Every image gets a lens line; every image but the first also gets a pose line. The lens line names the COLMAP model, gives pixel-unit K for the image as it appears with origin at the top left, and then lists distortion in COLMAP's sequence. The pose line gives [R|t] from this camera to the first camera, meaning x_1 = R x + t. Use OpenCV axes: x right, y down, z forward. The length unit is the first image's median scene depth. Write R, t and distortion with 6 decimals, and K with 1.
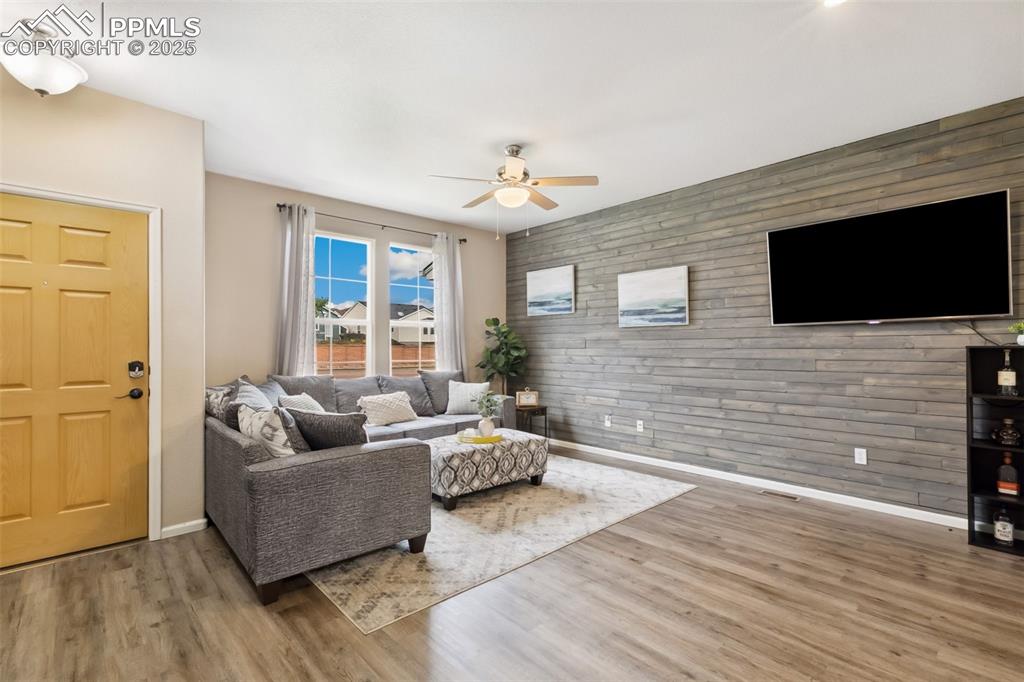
lens RADIAL K [[466.3, 0, 510.9], [0, 466.3, 342.2], [0, 0, 1]] dist [0.005728, -0.000815]
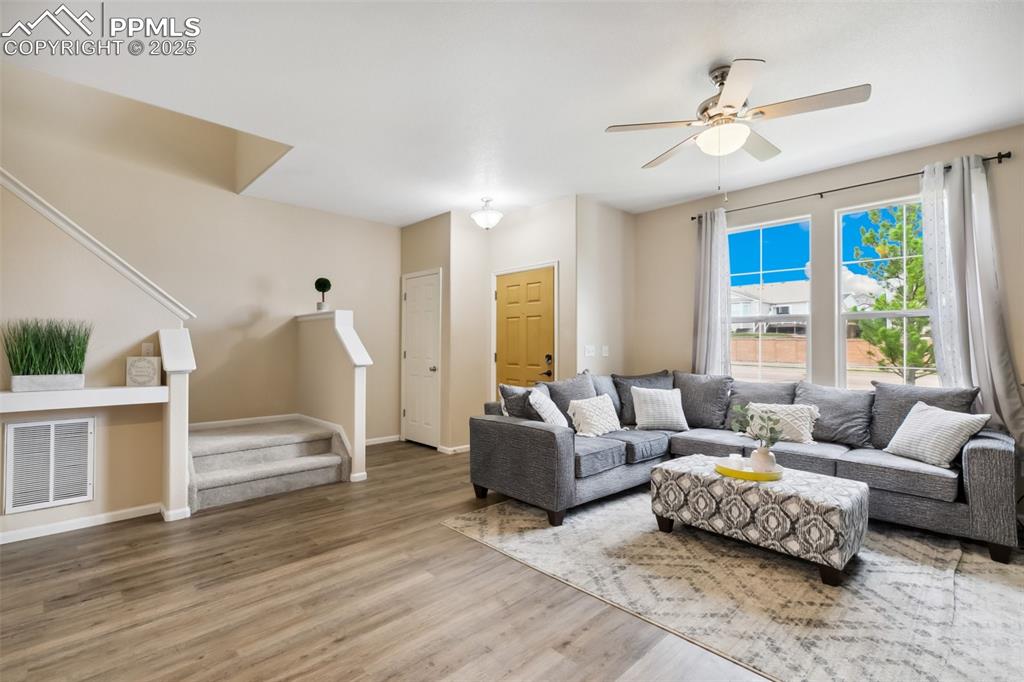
lens RADIAL K [[466.3, 0, 506.0], [0, 466.3, 336.2], [0, 0, 1]] dist [0.005728, -0.000815]
pose [[0.015401, -0.016470, -0.999746, 0.703301], [0.008570, 0.999830, -0.016339, 0.000684], [0.999845, -0.008316, 0.015539, 0.638304]]
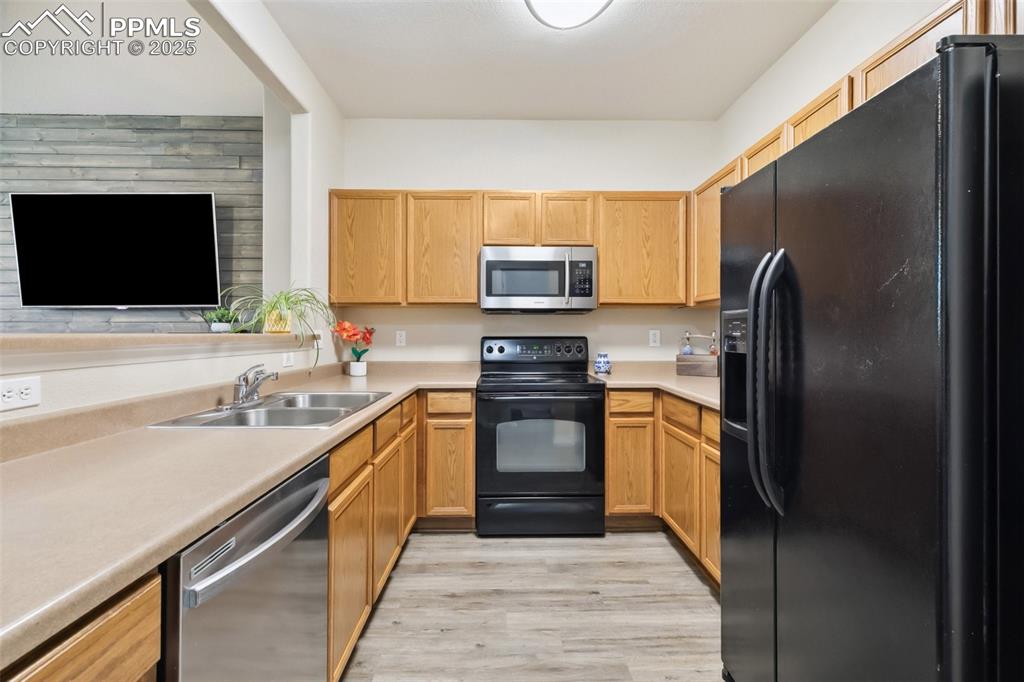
lens RADIAL K [[466.3, 0, 513.5], [0, 466.3, 333.7], [0, 0, 1]] dist [0.005728, -0.000815]
pose [[0.661428, -0.002458, 0.750005, 0.535846], [-0.008685, 0.999902, 0.010937, -0.006074], [-0.749958, -0.013748, 0.661342, -0.219871]]
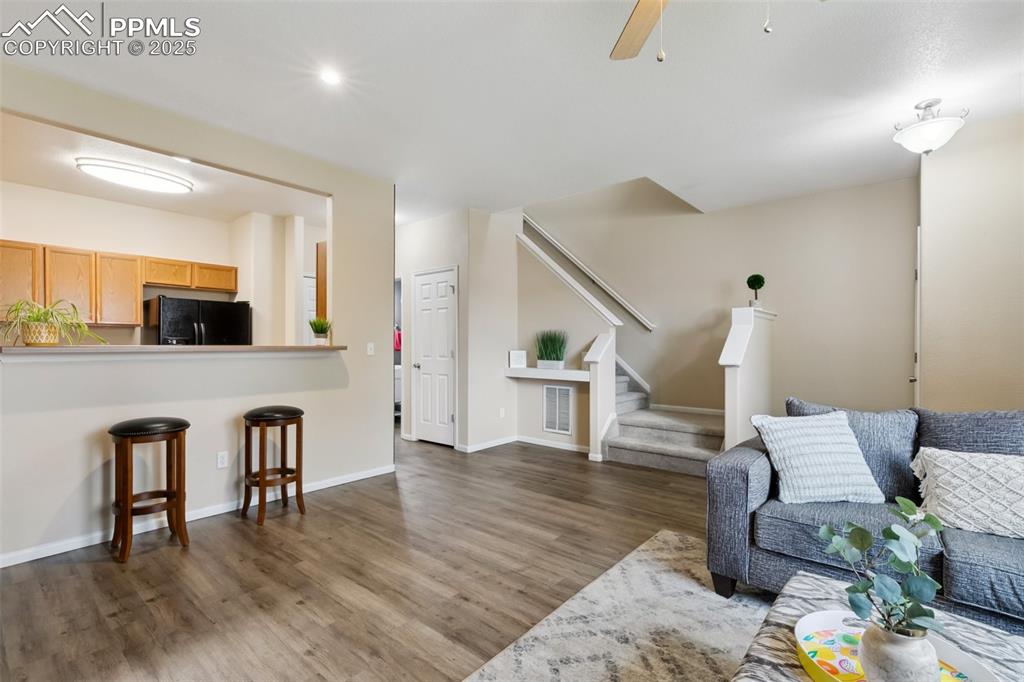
lens RADIAL K [[466.3, 0, 512.7], [0, 466.3, 344.1], [0, 0, 1]] dist [0.005728, -0.000815]
pose [[-0.992087, 0.000768, -0.125552, 0.200178], [0.002323, 0.999922, -0.012242, 0.012648], [0.125533, -0.012436, -0.992011, 1.311566]]
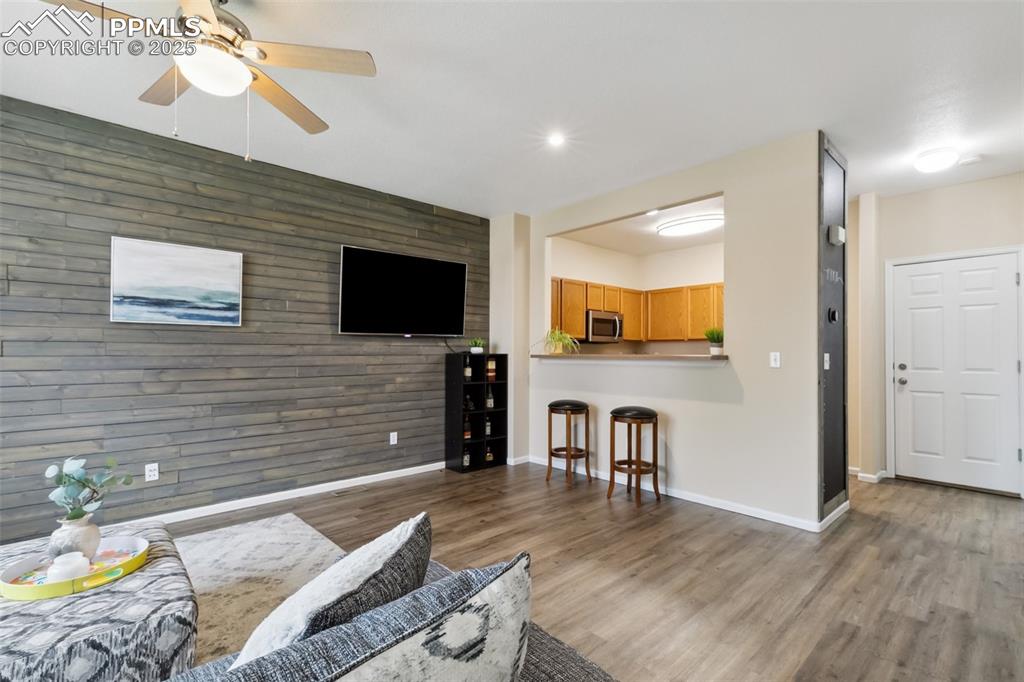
lens RADIAL K [[466.3, 0, 506.3], [0, 466.3, 345.7], [0, 0, 1]] dist [0.005728, -0.000815]
pose [[0.007724, 0.016976, 0.999826, -0.516598], [-0.012438, 0.999780, -0.016879, 0.004984], [-0.999893, -0.012306, 0.007934, 0.642910]]
